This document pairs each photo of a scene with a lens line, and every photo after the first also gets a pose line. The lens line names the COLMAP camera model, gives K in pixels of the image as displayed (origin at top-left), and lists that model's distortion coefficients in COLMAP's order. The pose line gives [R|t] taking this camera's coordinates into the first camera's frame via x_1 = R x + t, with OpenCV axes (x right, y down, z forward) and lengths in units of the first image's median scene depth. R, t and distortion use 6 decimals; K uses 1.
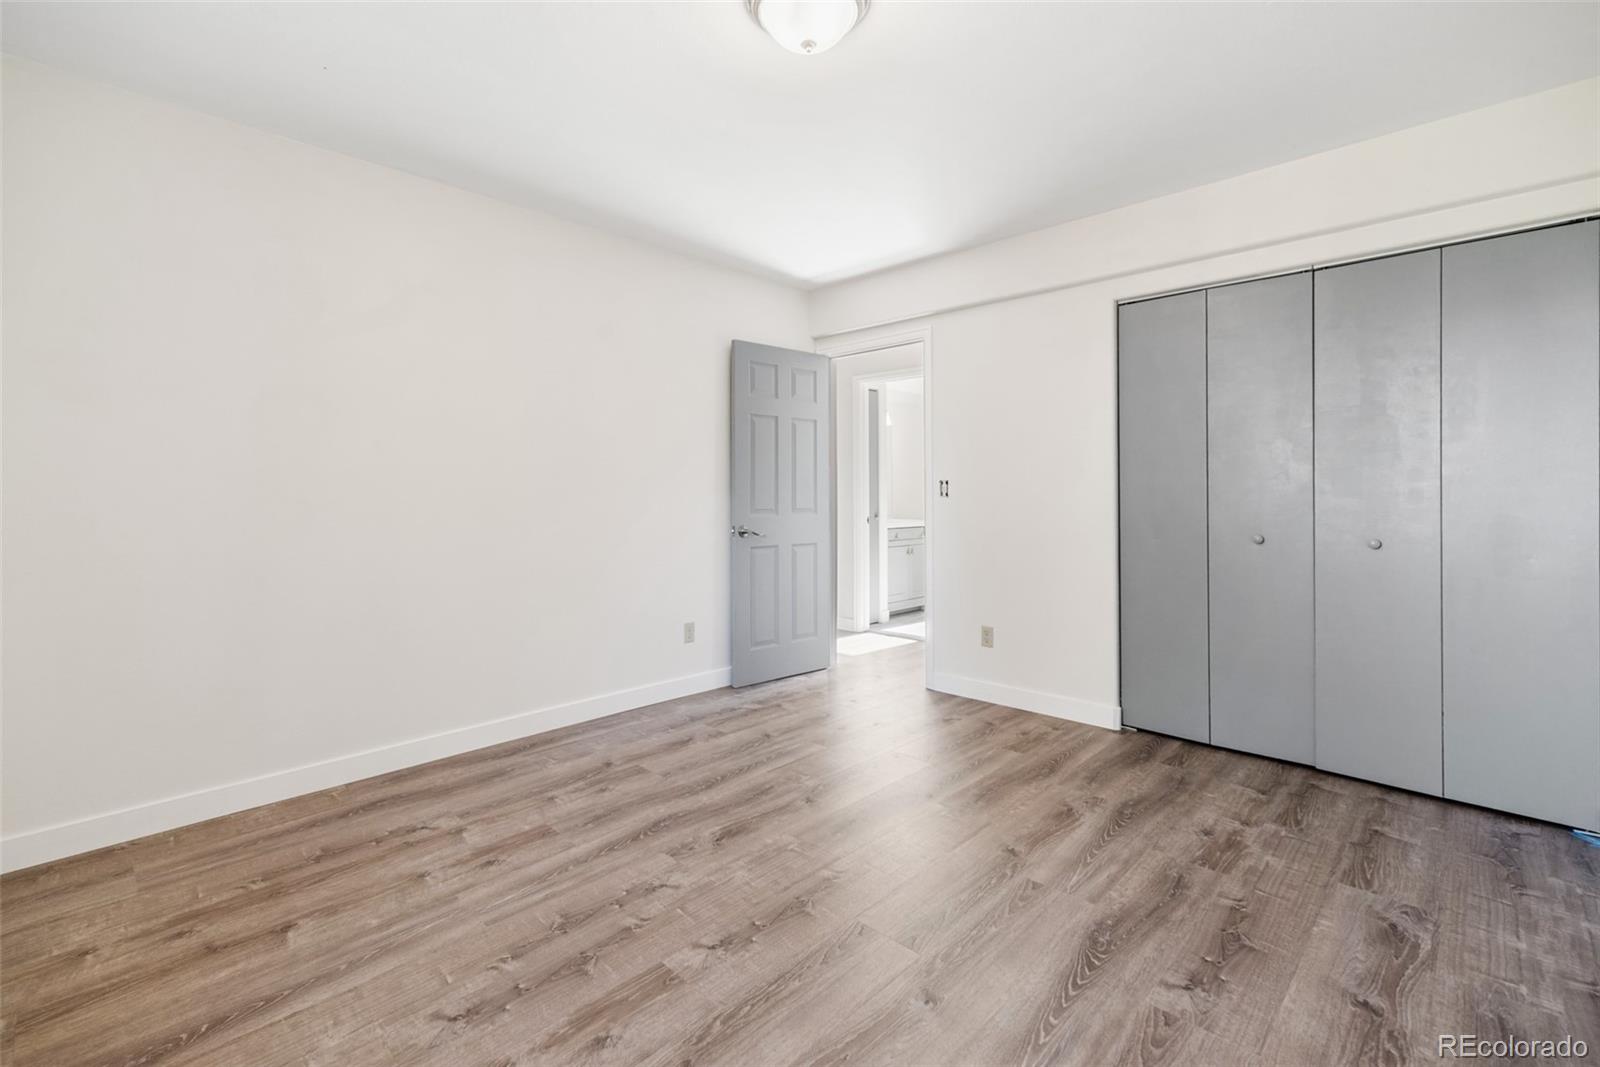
lens RADIAL K [[714.5, 0, 787.1], [0, 714.5, 492.0], [0, 0, 1]] dist [0.009626, -0.000514]
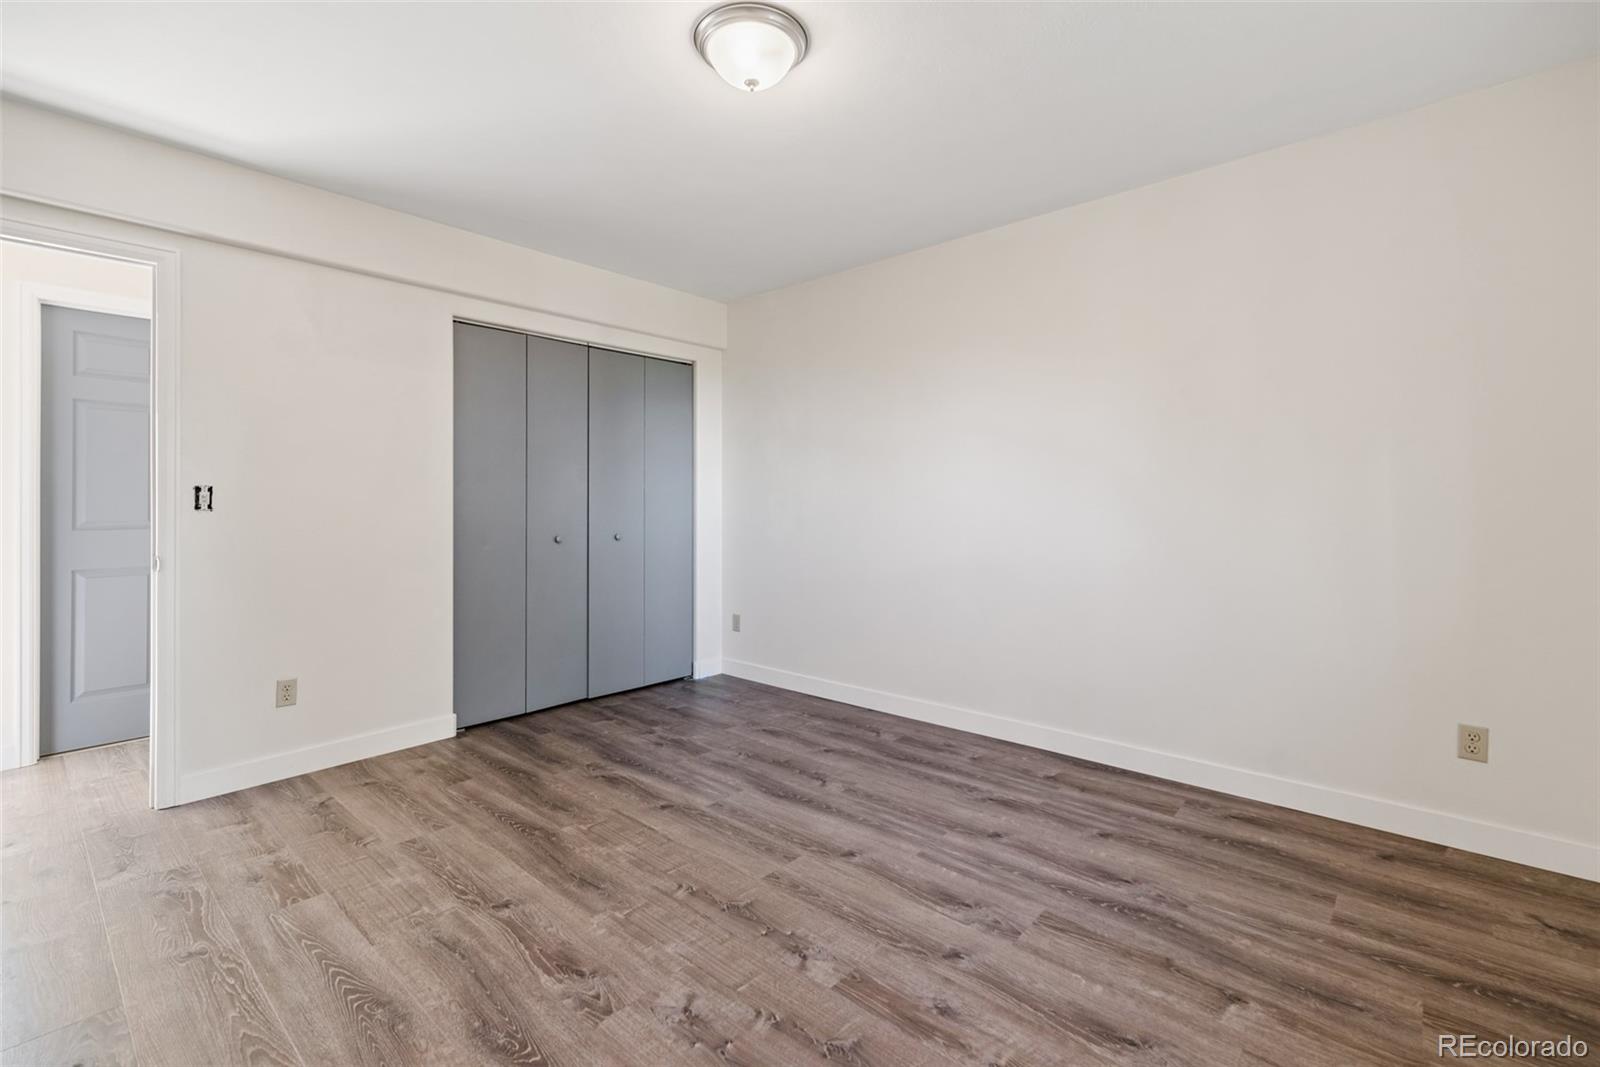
lens RADIAL K [[703.7, 0, 803.8], [0, 703.7, 514.9], [0, 0, 1]] dist [0.009173, 0.000217]
pose [[-0.054140, -0.016387, 0.998399, -0.801868], [0.000491, 0.999865, 0.016438, -0.000332], [-0.998533, 0.001380, -0.054124, 0.780958]]
